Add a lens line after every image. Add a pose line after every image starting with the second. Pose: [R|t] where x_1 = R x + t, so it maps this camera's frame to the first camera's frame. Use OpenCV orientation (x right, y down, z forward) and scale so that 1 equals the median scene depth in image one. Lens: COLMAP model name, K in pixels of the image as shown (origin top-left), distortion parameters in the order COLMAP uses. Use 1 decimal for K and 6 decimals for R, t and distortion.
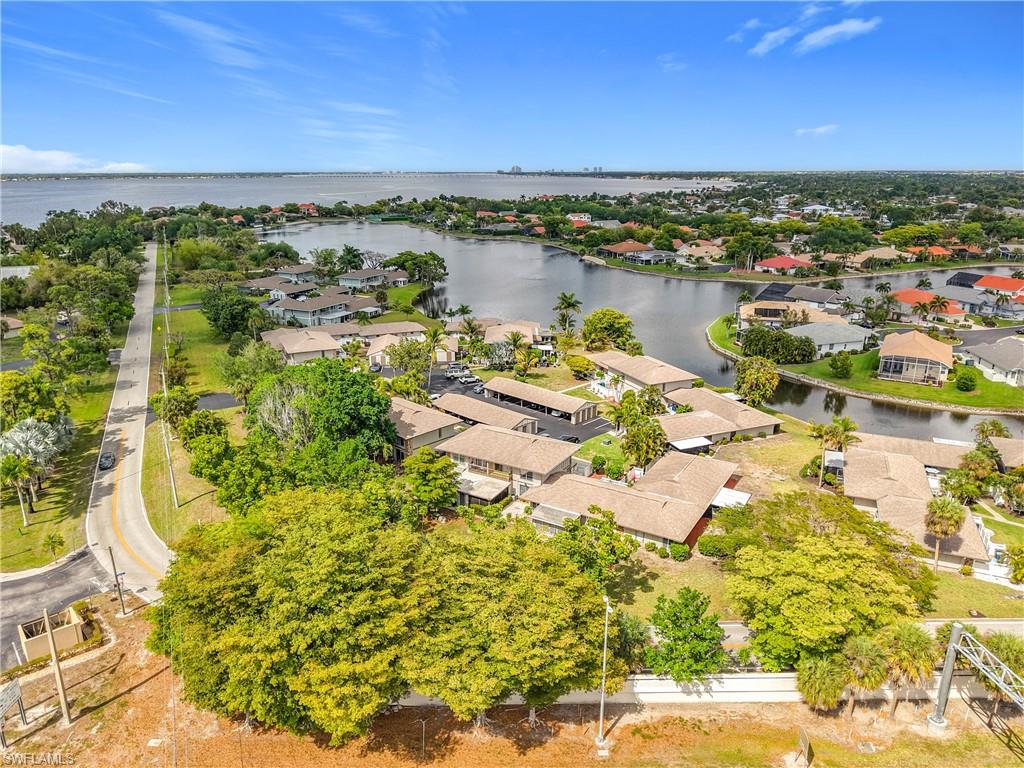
lens RADIAL K [[712.7, 0, 512.0], [0, 712.7, 384.0], [0, 0, 1]] dist [0.026973, -0.036980]
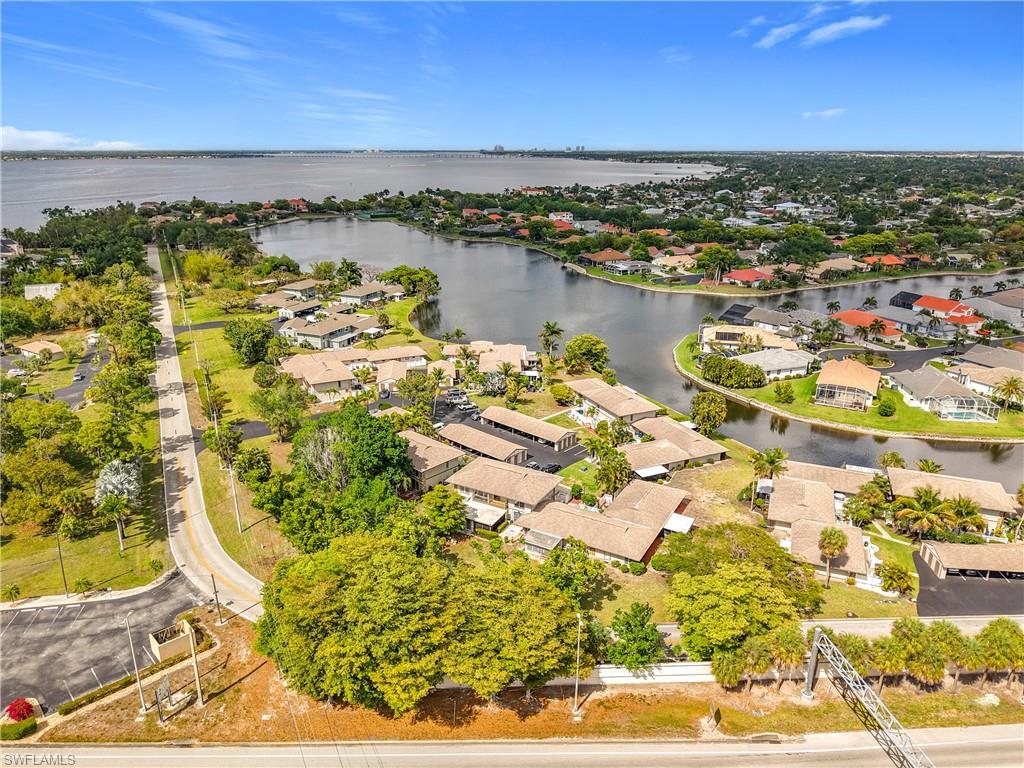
lens RADIAL K [[712.7, 0, 512.0], [0, 712.7, 384.0], [0, 0, 1]] dist [0.026973, -0.036980]
pose [[0.999707, -0.004883, 0.023720, -0.020016], [0.004088, 0.999431, 0.033484, -0.117021], [-0.023870, -0.033378, 0.999158, -0.233752]]
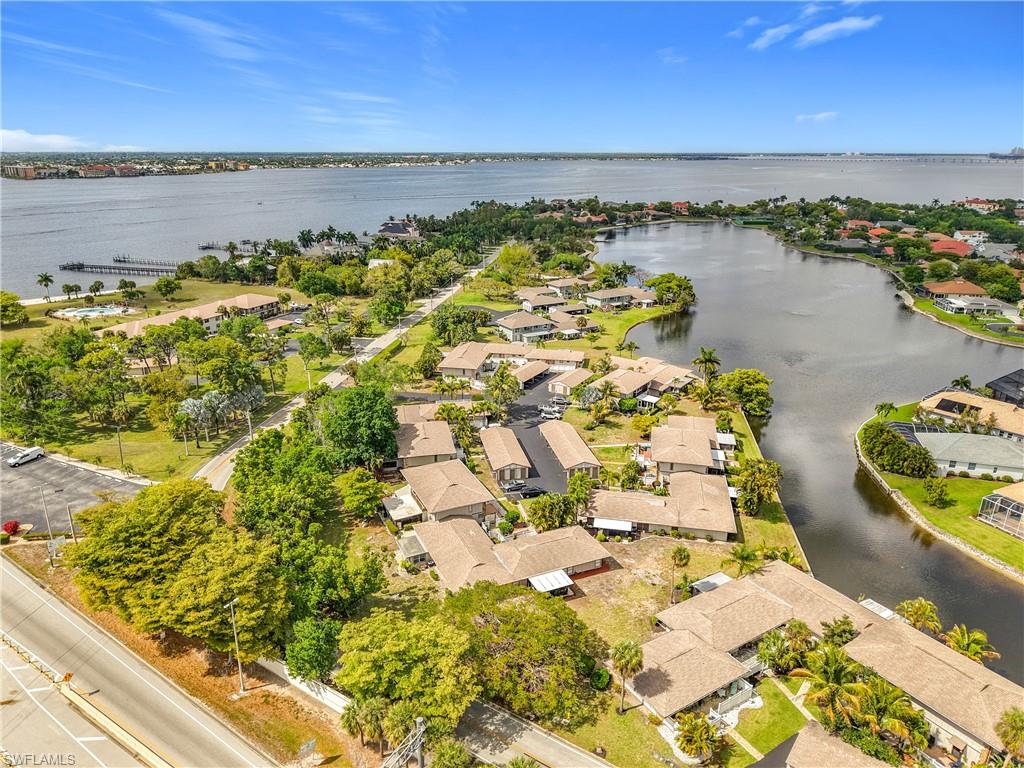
lens RADIAL K [[712.7, 0, 512.0], [0, 712.7, 384.0], [0, 0, 1]] dist [0.026973, -0.036980]
pose [[0.818610, 0.183455, -0.544262, 0.714307], [-0.166391, 0.982729, 0.080985, -0.199337], [0.549719, 0.024265, 0.834997, 0.012338]]
